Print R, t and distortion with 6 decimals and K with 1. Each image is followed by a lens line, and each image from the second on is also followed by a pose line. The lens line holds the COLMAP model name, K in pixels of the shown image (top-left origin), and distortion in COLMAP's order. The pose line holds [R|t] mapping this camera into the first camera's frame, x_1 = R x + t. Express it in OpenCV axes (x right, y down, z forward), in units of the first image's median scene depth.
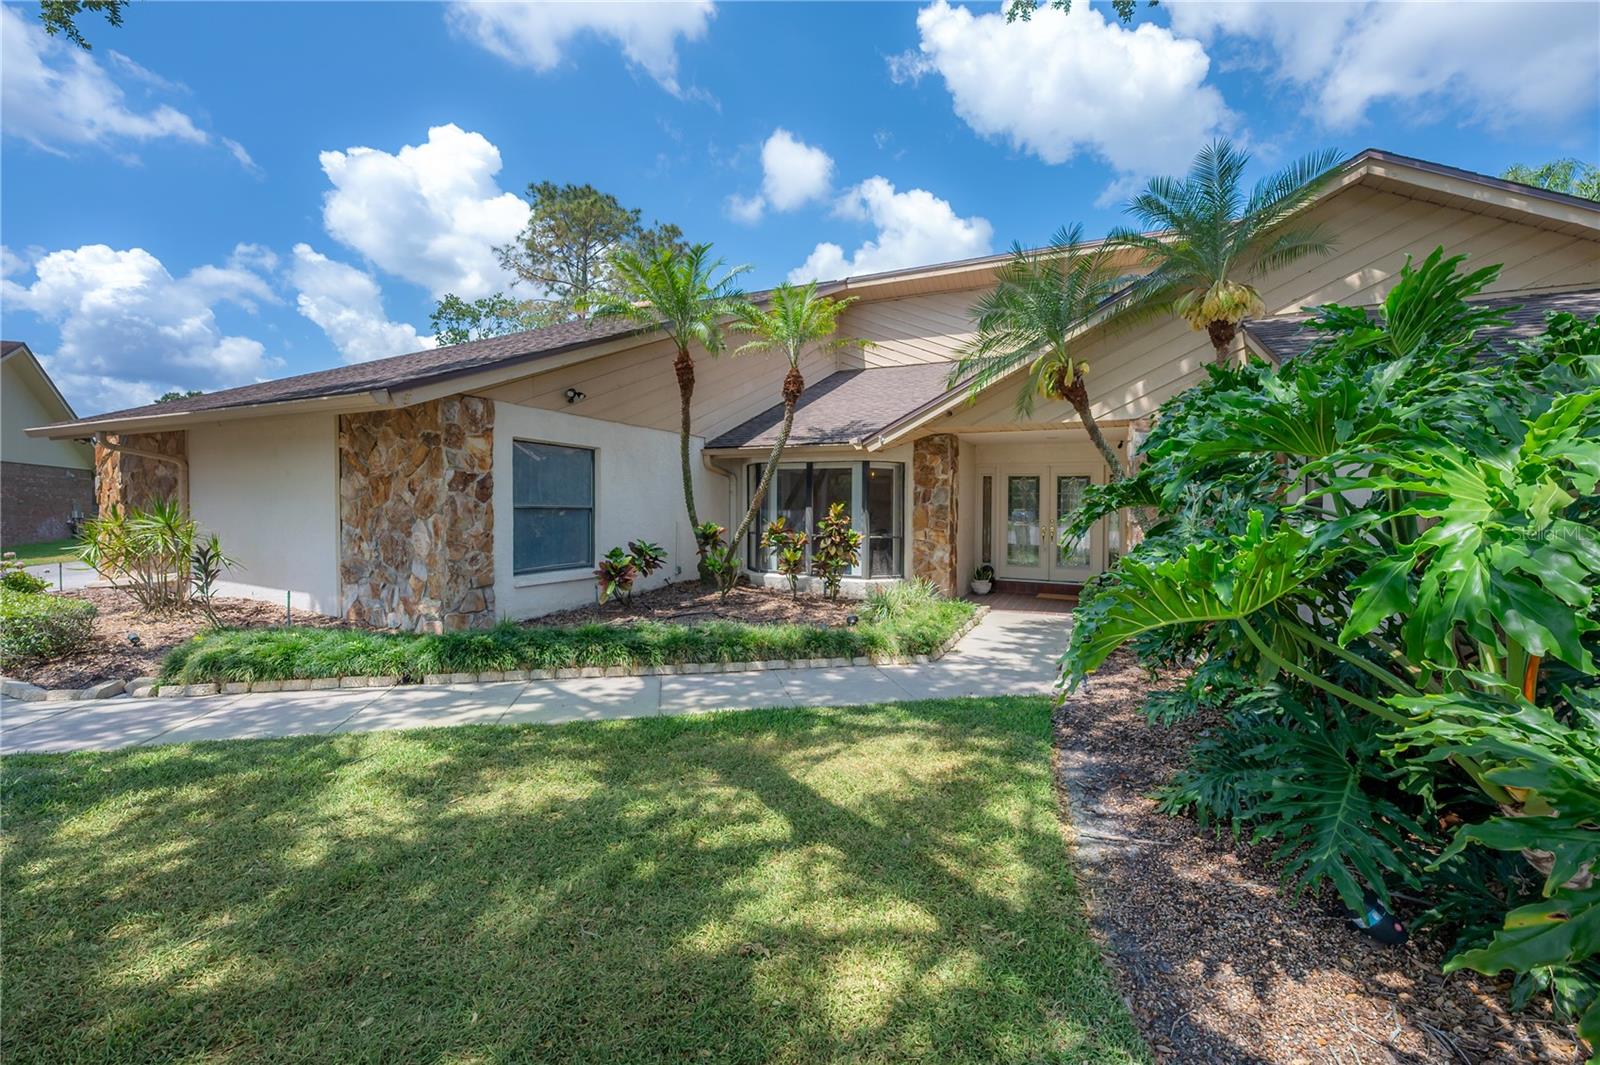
lens RADIAL K [[608.7, 0, 822.7], [0, 608.7, 521.1], [0, 0, 1]] dist [0.003267, 0.000282]
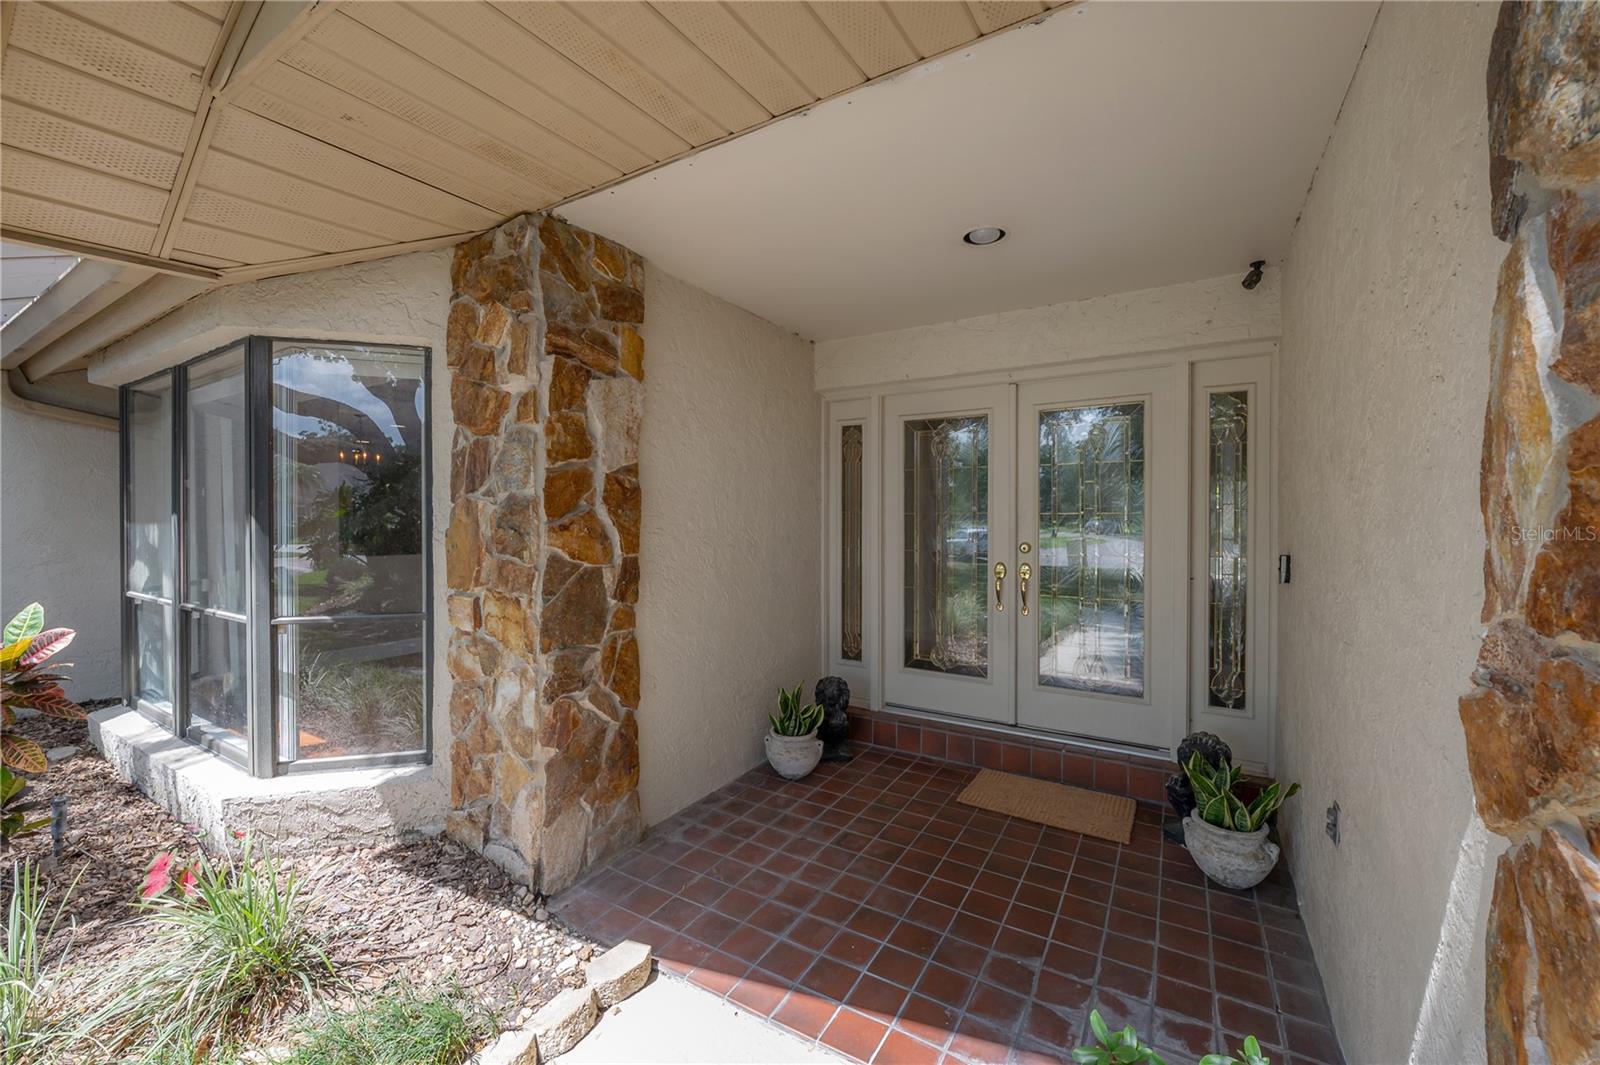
lens RADIAL K [[637.7, 0, 801.1], [0, 637.7, 540.6], [0, 0, 1]] dist [-0.004766, 0.001233]
pose [[0.993544, -0.006797, -0.113246, 0.361318], [0.008121, 0.999904, 0.011236, -0.011184], [0.113159, -0.012083, 0.993503, 0.788951]]
